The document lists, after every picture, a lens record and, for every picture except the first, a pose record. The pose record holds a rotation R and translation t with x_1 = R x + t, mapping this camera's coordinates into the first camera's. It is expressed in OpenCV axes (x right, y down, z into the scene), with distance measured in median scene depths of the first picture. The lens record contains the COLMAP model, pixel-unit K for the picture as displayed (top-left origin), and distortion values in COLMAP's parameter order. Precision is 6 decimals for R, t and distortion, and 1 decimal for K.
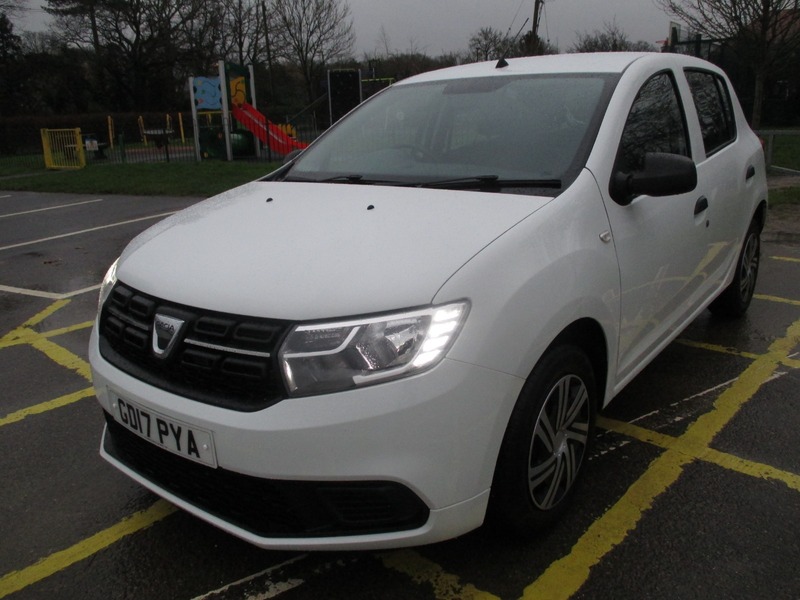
lens RADIAL K [[666.8, 0, 399.9], [0, 666.8, 313.9], [0, 0, 1]] dist [-0.031225, -0.006337]
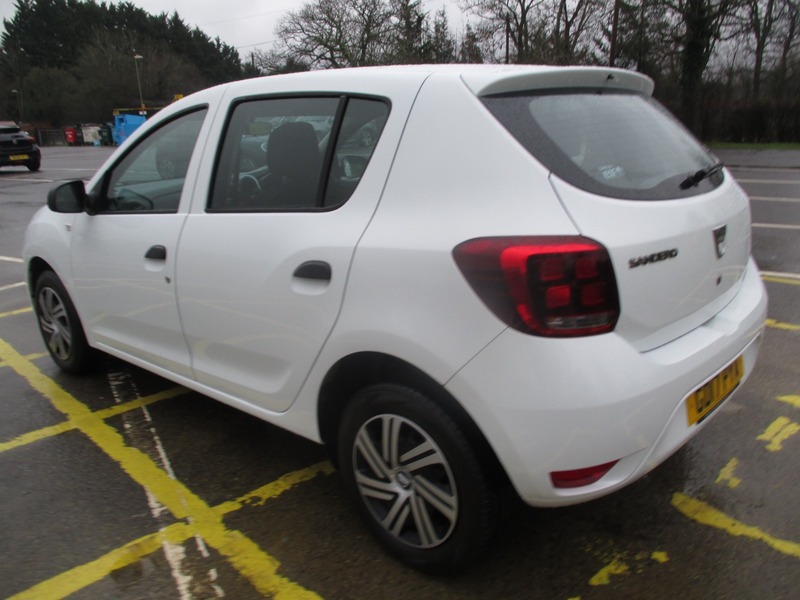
lens RADIAL K [[666.8, 0, 399.9], [0, 666.8, 313.9], [0, 0, 1]] dist [-0.031225, -0.006337]
pose [[-0.073233, 0.319318, -0.944814, 1.287029], [-0.262223, 0.907860, 0.327154, -0.462854], [0.962225, 0.271710, 0.017248, 1.282777]]
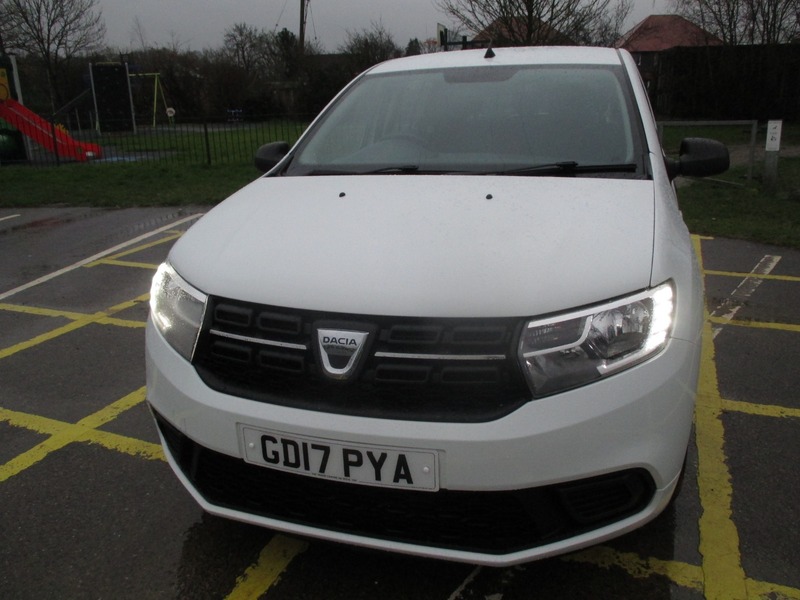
lens RADIAL K [[666.8, 0, 399.9], [0, 666.8, 313.9], [0, 0, 1]] dist [-0.031225, -0.006337]
pose [[0.937932, -0.099008, 0.332386, -0.353175], [0.097919, 0.994992, 0.020067, -0.016659], [-0.332709, 0.013725, 0.942930, 0.099560]]
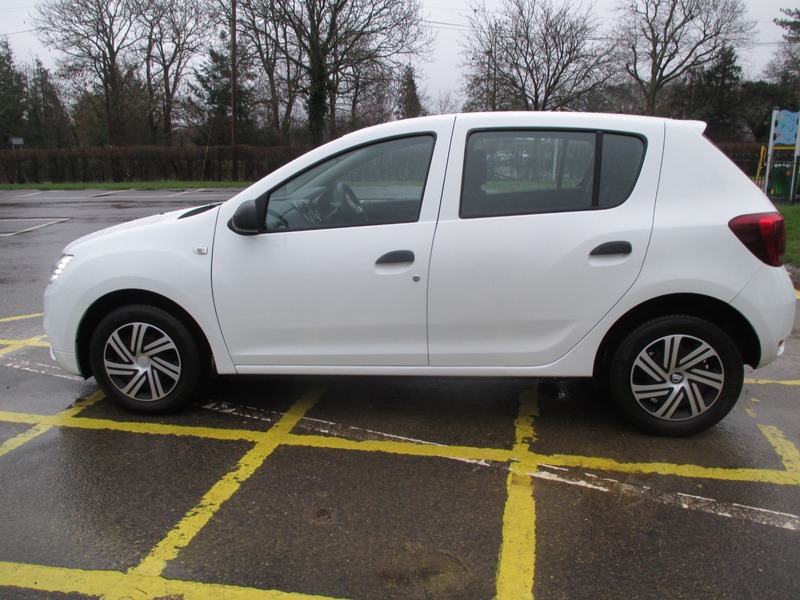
lens RADIAL K [[666.8, 0, 399.9], [0, 666.8, 313.9], [0, 0, 1]] dist [-0.031225, -0.006337]
pose [[0.512450, 0.233518, -0.826356, 1.317972], [-0.261719, 0.959003, 0.108702, -0.187931], [0.817862, 0.160568, 0.552557, 0.402682]]
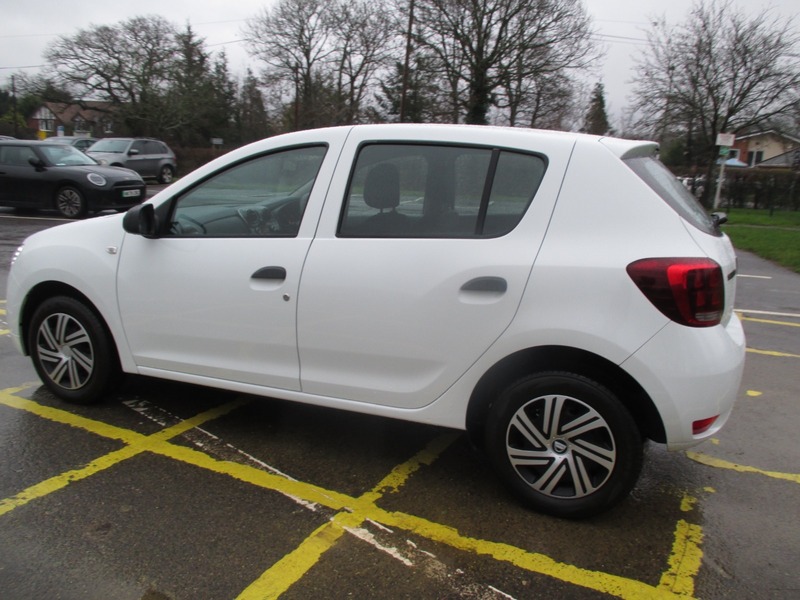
lens RADIAL K [[666.8, 0, 399.9], [0, 666.8, 313.9], [0, 0, 1]] dist [-0.031225, -0.006337]
pose [[0.254414, 0.258683, -0.931856, 1.413660], [-0.328224, 0.929466, 0.168408, -0.330176], [0.909693, 0.263012, 0.321376, 0.832927]]
